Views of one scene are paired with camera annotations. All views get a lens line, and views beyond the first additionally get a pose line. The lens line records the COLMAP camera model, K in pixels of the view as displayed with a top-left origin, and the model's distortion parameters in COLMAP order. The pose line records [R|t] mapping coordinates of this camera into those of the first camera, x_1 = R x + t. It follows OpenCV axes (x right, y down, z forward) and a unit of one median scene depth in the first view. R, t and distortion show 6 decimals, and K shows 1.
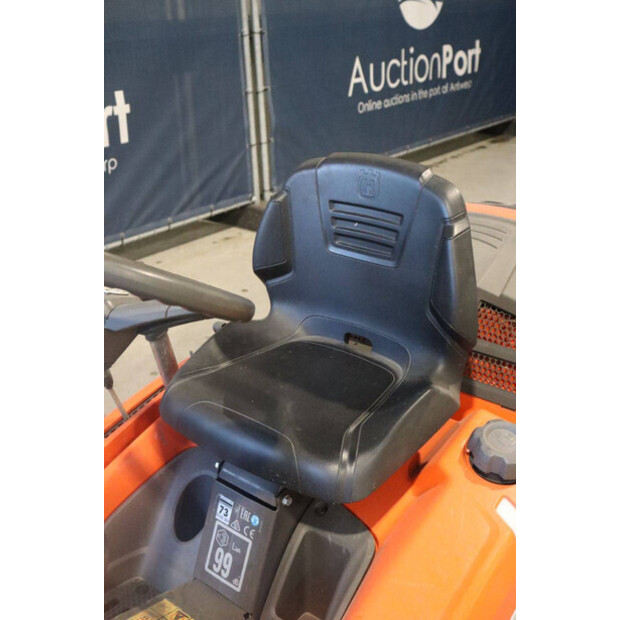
lens RADIAL K [[752.2, 0, 310.0], [0, 752.2, 310.0], [0, 0, 1]] dist [0.008362, 0.023882]
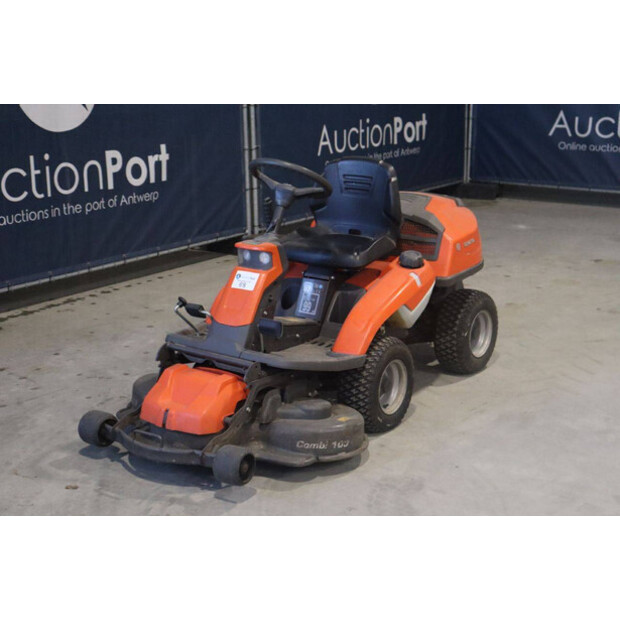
lens RADIAL K [[1027.5, 0, 317.6], [0, 1027.5, 294.1], [0, 0, 1]] dist [0.069178, 0.129763]
pose [[0.996209, 0.000263, 0.086997, -0.104081], [0.014224, 0.986045, -0.165871, 0.236429], [-0.085826, 0.166480, 0.982303, -0.664991]]
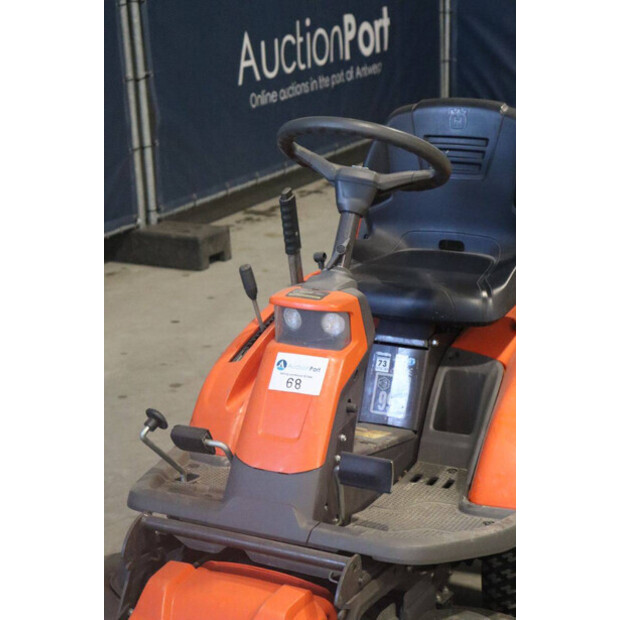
lens RADIAL K [[1429.7, 0, 310.0], [0, 1429.7, 310.0], [0, 0, 1]] dist [0.342645, 0.212128]
pose [[0.976699, -0.059788, 0.206116, -0.202168], [0.087496, 0.987901, -0.128045, 0.130922], [-0.195967, 0.143095, 0.970114, -0.382277]]
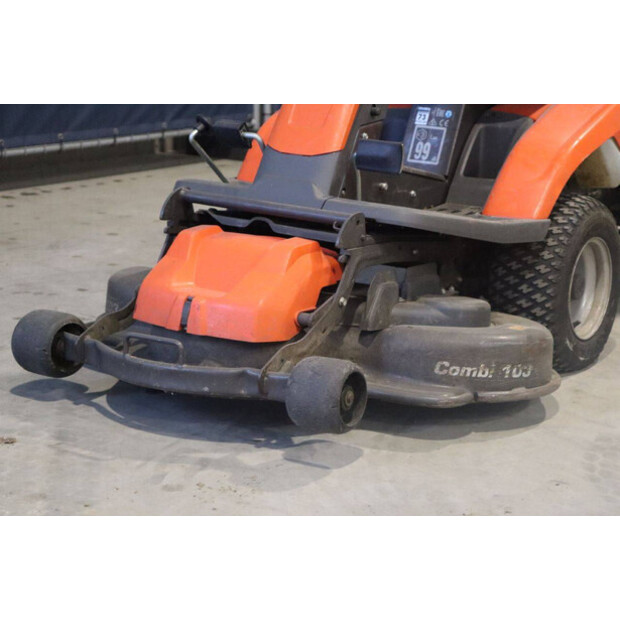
lens RADIAL K [[1429.7, 0, 310.0], [0, 1429.7, 310.0], [0, 0, 1]] dist [0.342645, 0.212128]
pose [[0.994686, 0.015746, 0.101740, -0.161319], [0.002025, 0.985050, -0.172255, 0.296079], [-0.102932, 0.171546, 0.979784, -0.428395]]
